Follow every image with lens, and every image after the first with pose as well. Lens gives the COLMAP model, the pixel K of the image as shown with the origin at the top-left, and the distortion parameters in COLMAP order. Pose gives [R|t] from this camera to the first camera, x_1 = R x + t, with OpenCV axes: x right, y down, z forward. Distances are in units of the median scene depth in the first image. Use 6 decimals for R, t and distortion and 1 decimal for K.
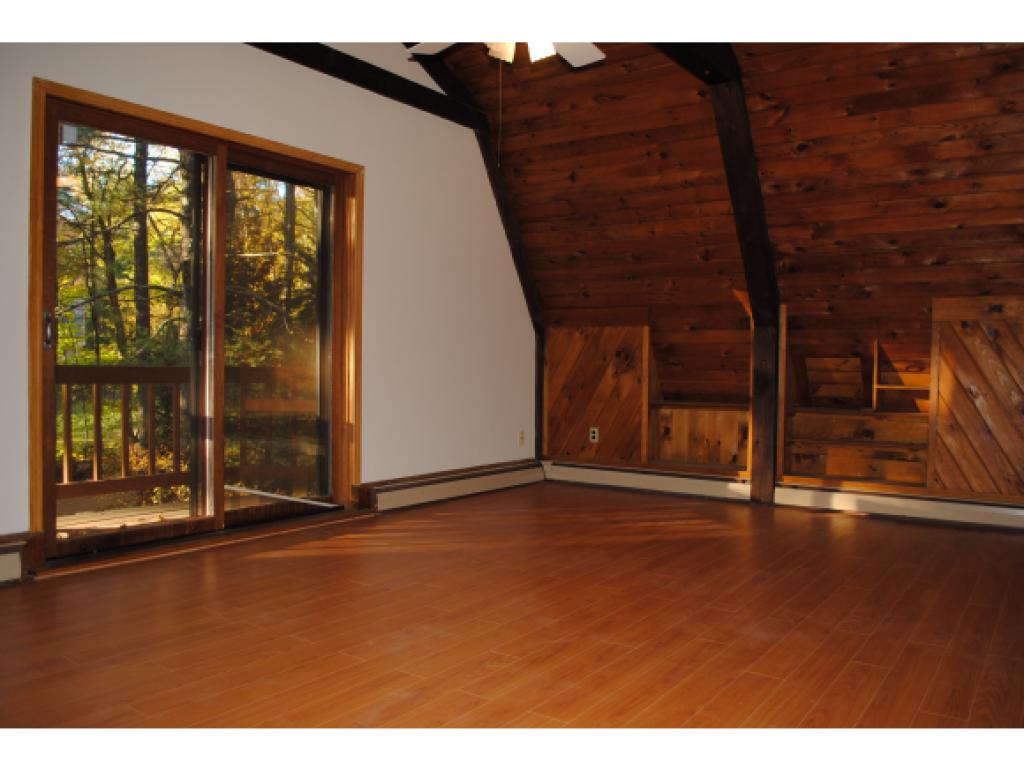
lens RADIAL K [[805.3, 0, 512.0], [0, 805.3, 384.5], [0, 0, 1]] dist [-0.076720, 0.005330]
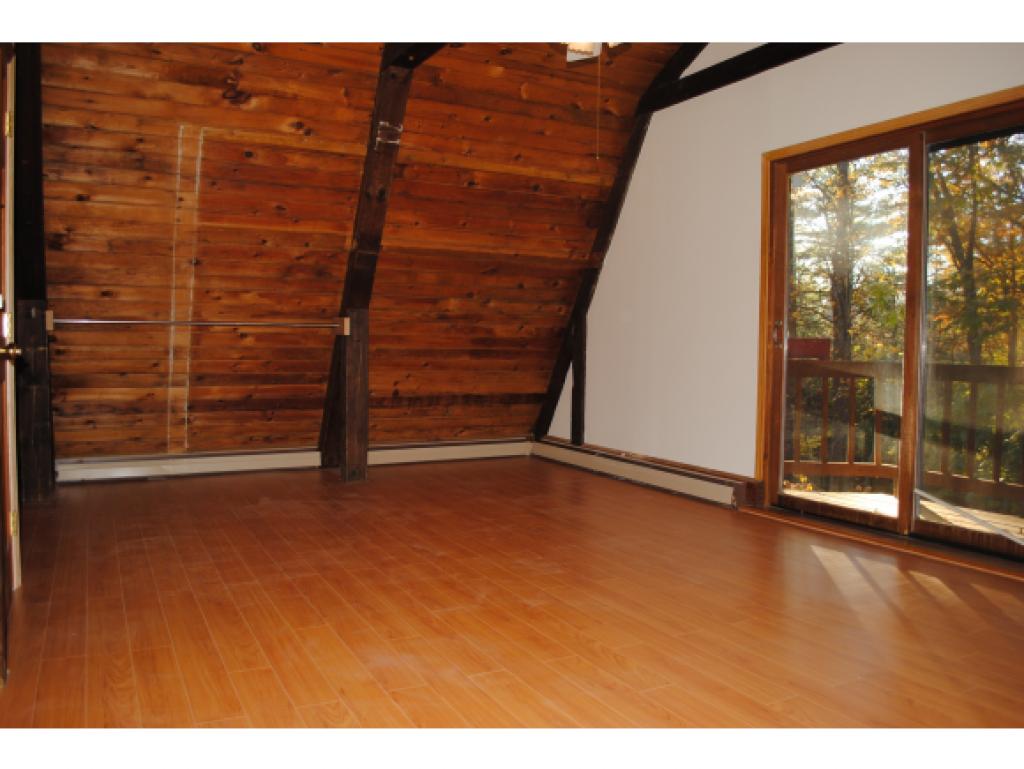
lens RADIAL K [[805.3, 0, 512.0], [0, 805.3, 384.5], [0, 0, 1]] dist [-0.076720, 0.005330]
pose [[-0.448889, 0.022483, -0.893305, 0.827123], [-0.041057, 0.998109, 0.045752, -0.028475], [0.892644, 0.057213, -0.447117, 1.201461]]
